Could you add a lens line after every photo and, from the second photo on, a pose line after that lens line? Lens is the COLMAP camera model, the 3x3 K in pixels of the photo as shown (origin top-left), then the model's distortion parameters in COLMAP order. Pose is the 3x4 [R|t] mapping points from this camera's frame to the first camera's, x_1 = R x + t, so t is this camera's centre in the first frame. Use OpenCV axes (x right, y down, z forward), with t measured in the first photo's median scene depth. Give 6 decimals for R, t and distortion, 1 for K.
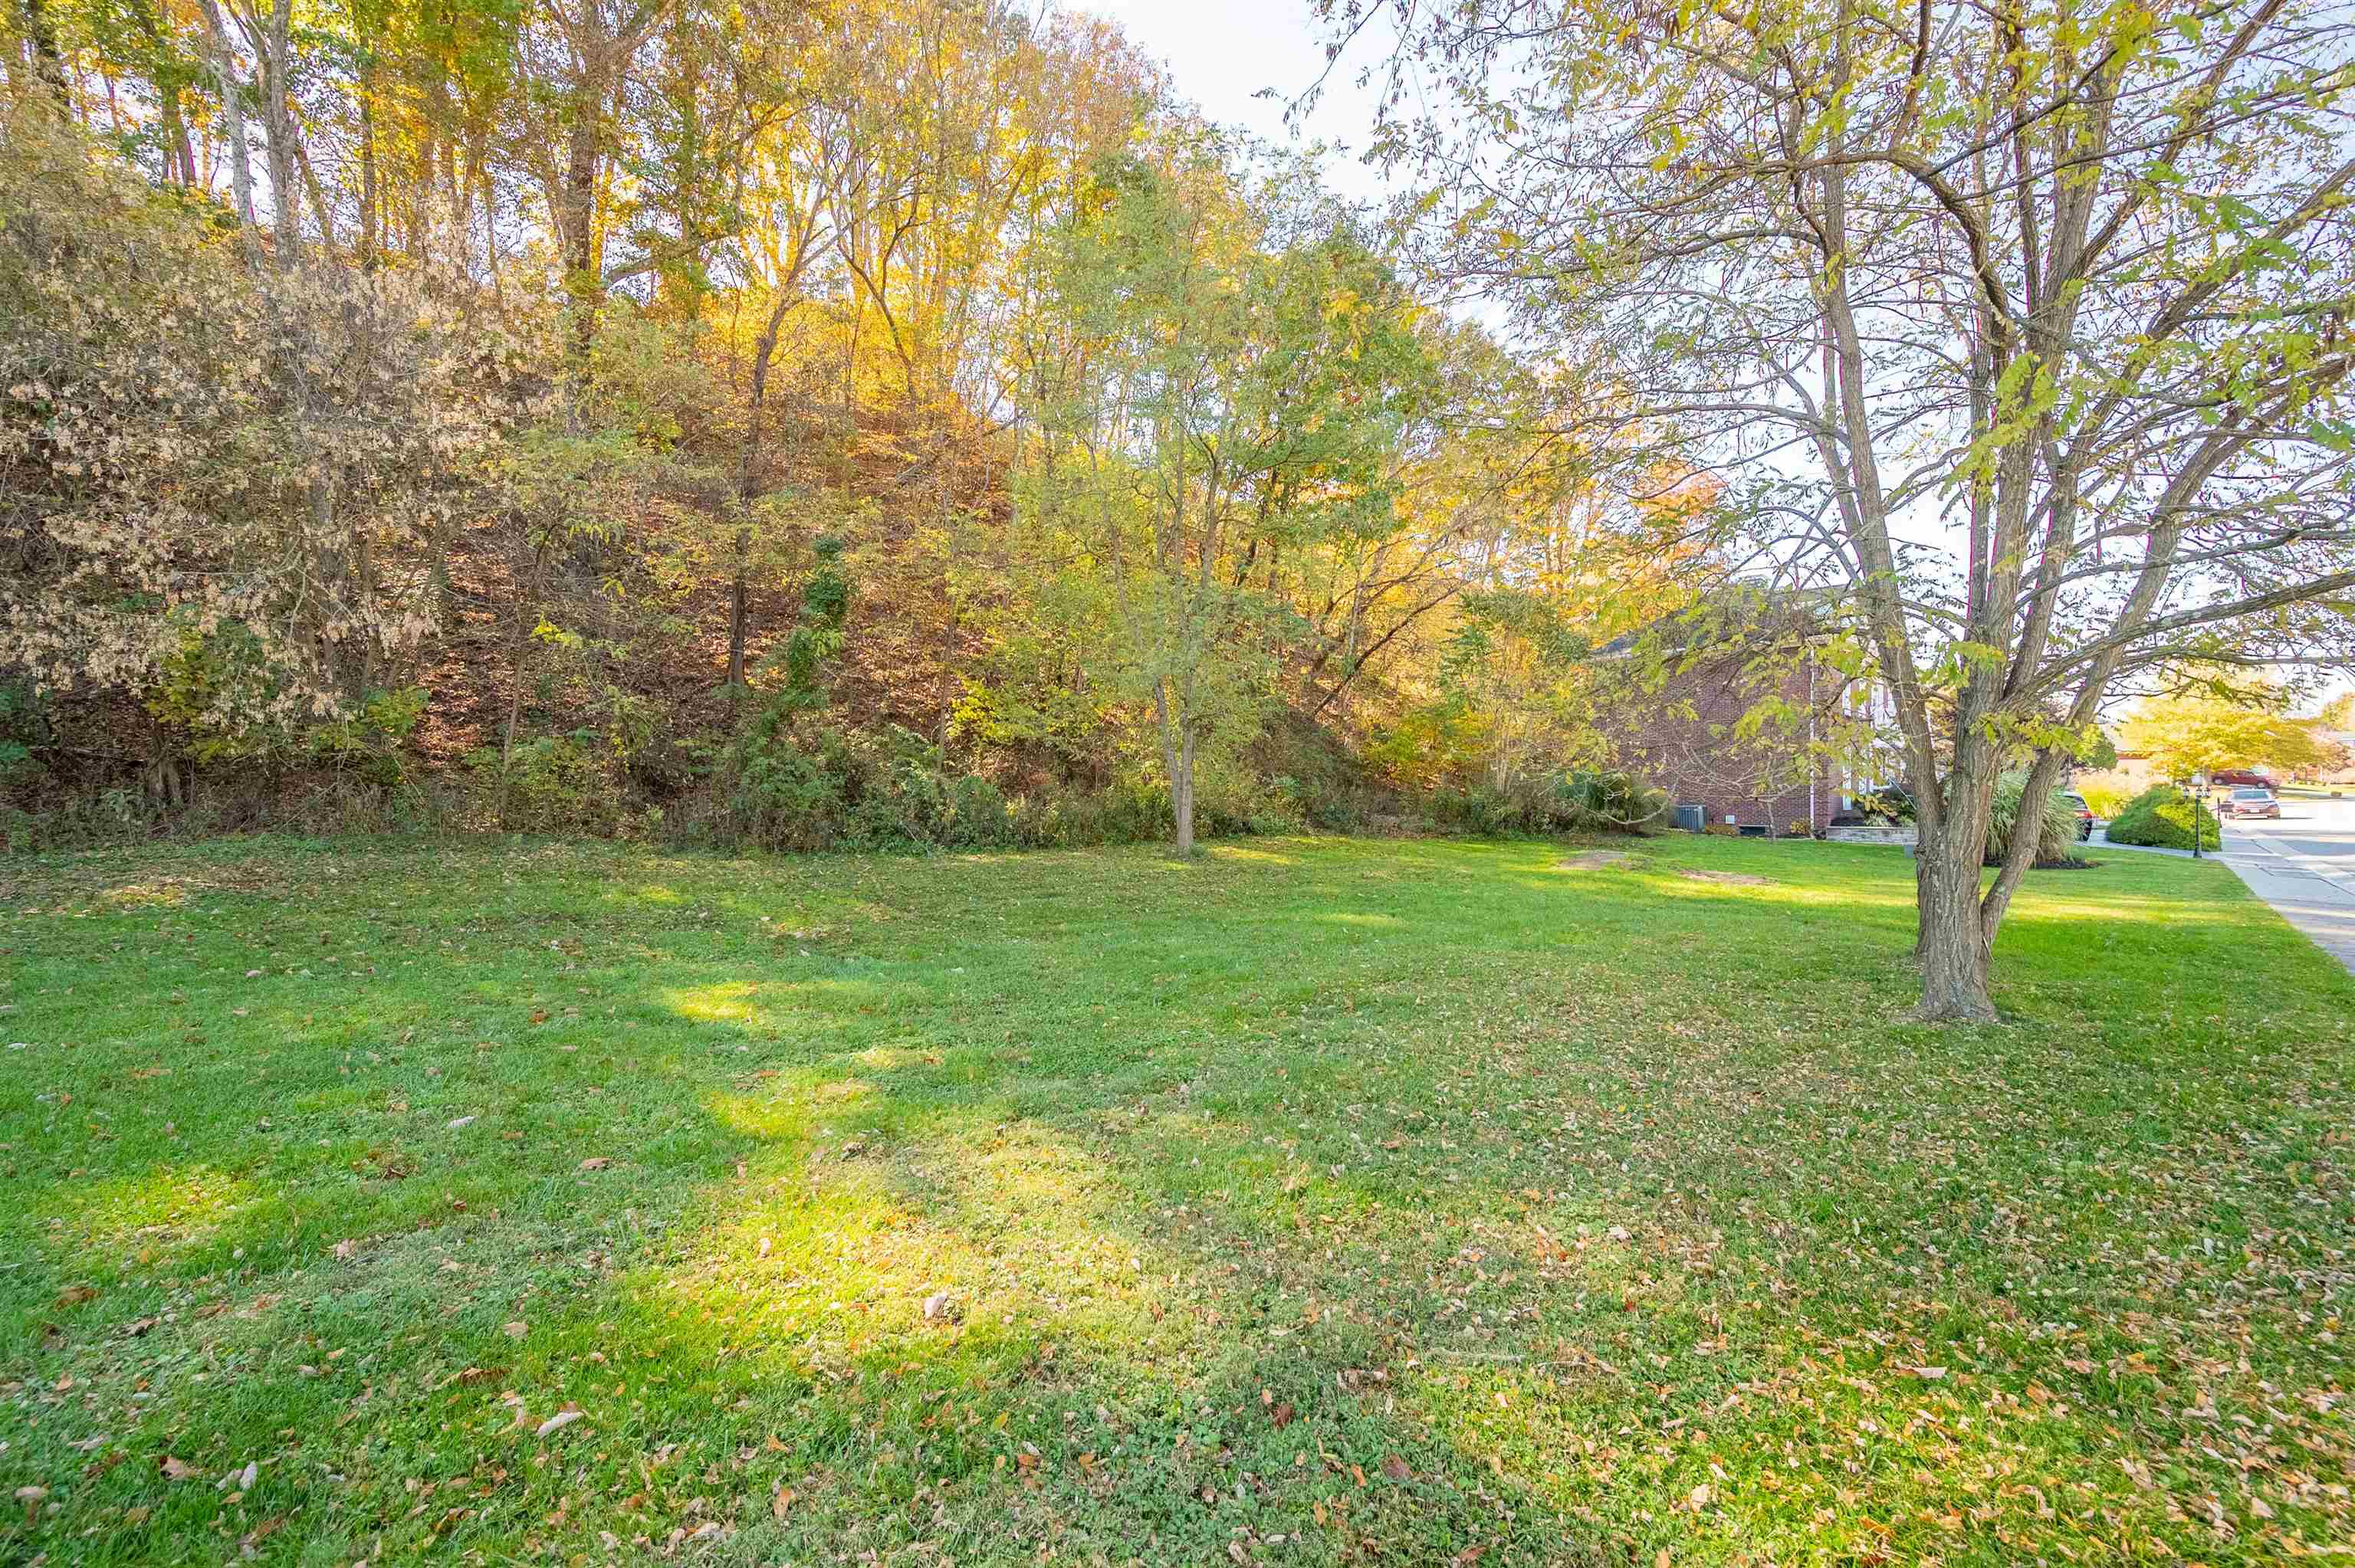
lens RADIAL K [[971.1, 0, 1177.5], [0, 971.1, 784.0], [0, 0, 1]] dist [0.008824, -0.000063]
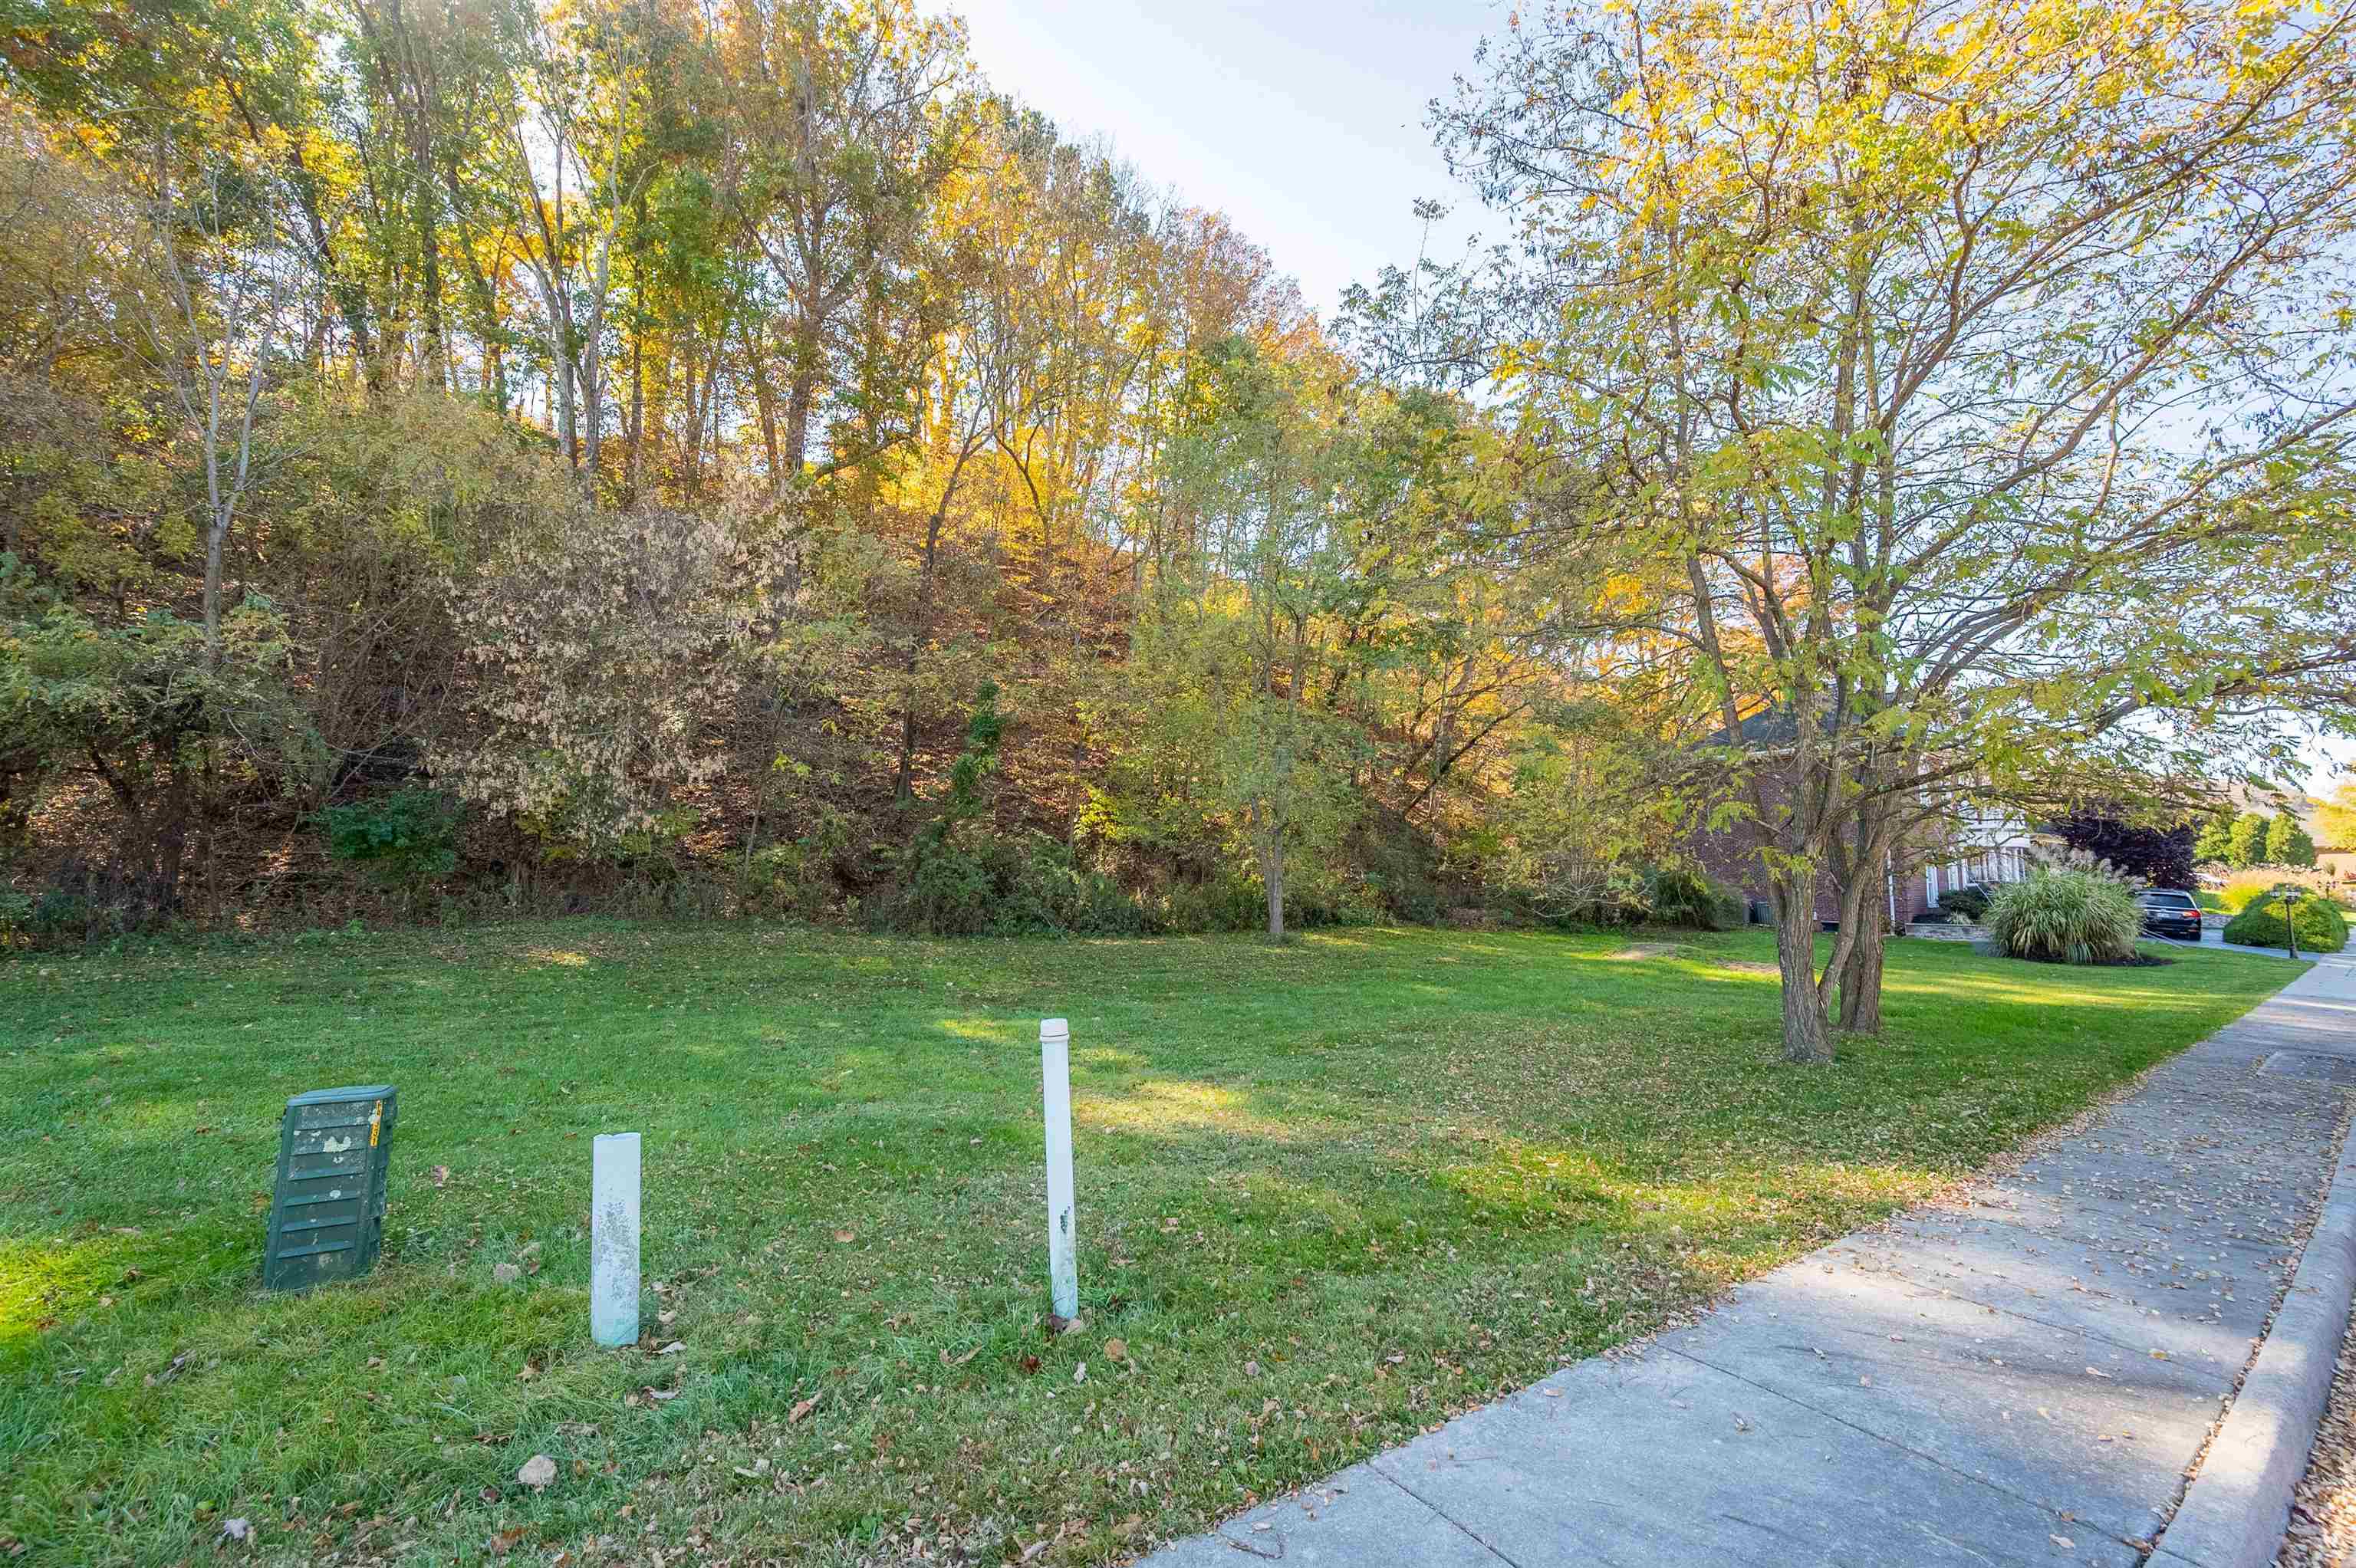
lens RADIAL K [[971.6, 0, 1178.0], [0, 971.6, 784.0], [0, 0, 1]] dist [0.008824, -0.000063]
pose [[0.993383, -0.006937, -0.114642, 0.019701], [-0.003659, 0.995756, -0.091960, -0.006049], [0.114793, 0.091771, 0.989141, -0.145960]]
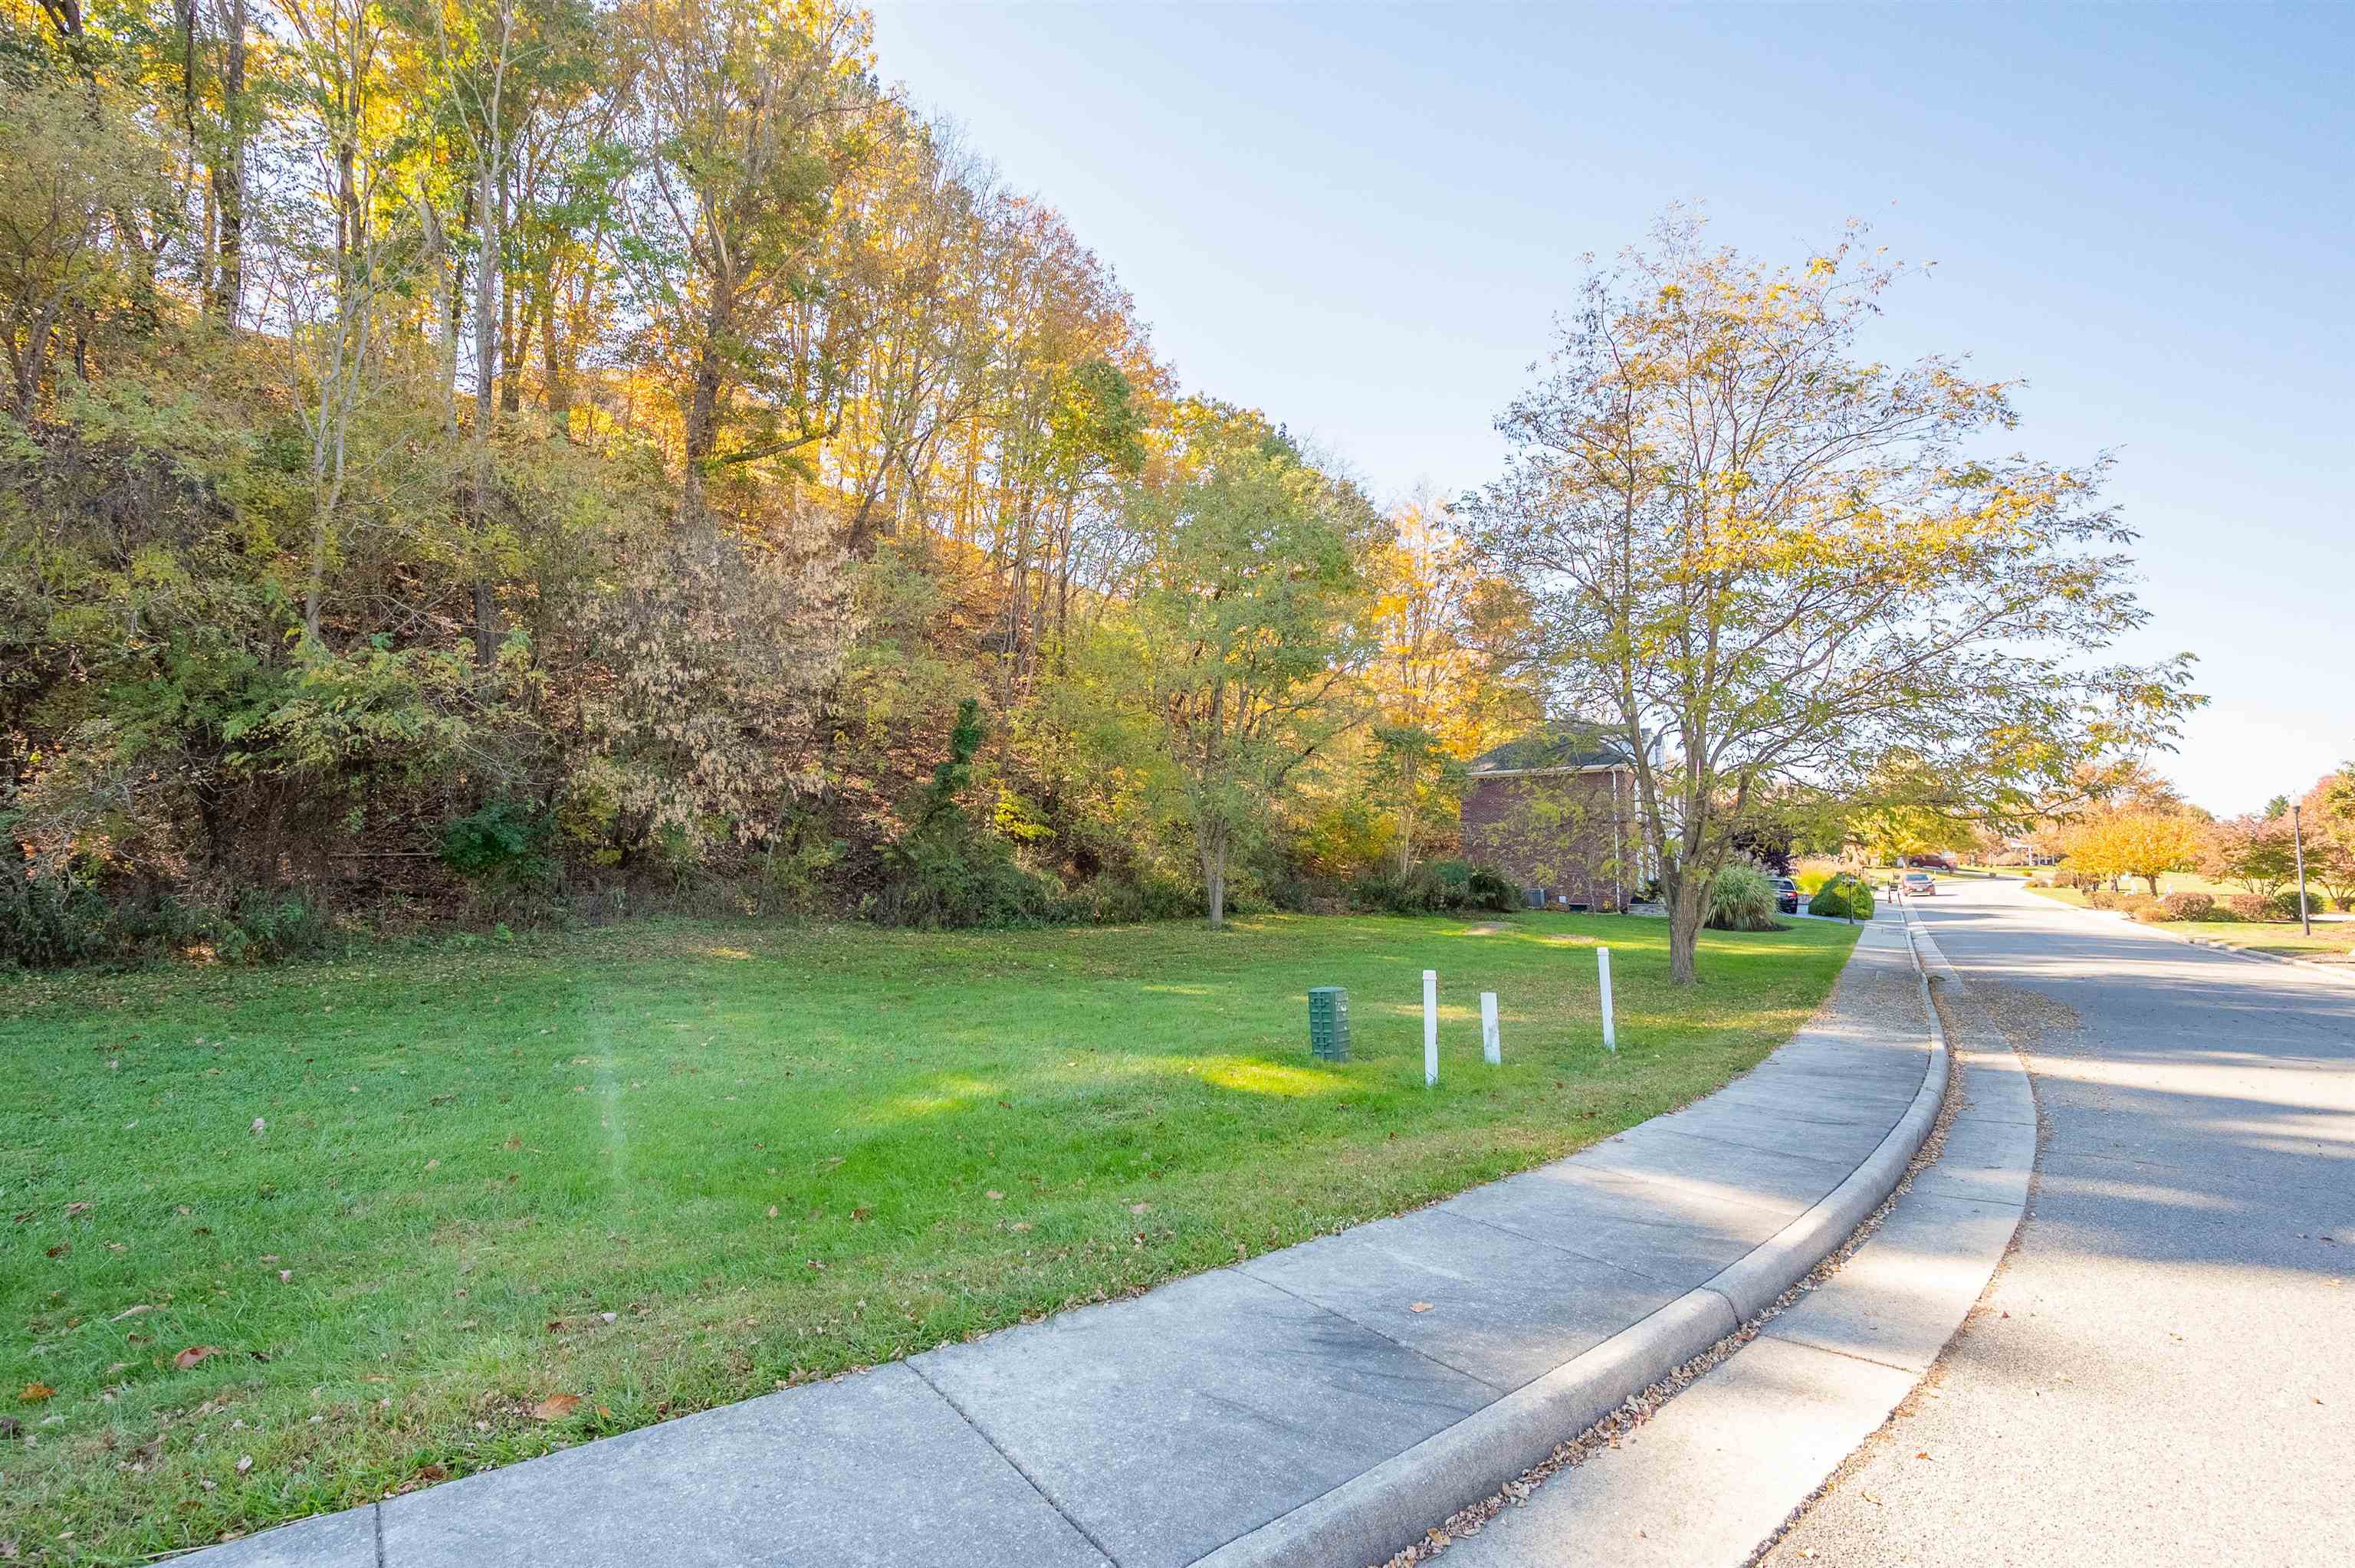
lens RADIAL K [[1048.4, 0, 1177.7], [0, 1048.4, 832.9], [0, 0, 1]] dist [0.001158, 0.000120]
pose [[0.983397, 0.006212, 0.181360, -0.256206], [-0.001500, 0.999658, -0.026109, -0.019552], [-0.181460, 0.025403, 0.983070, -0.385165]]
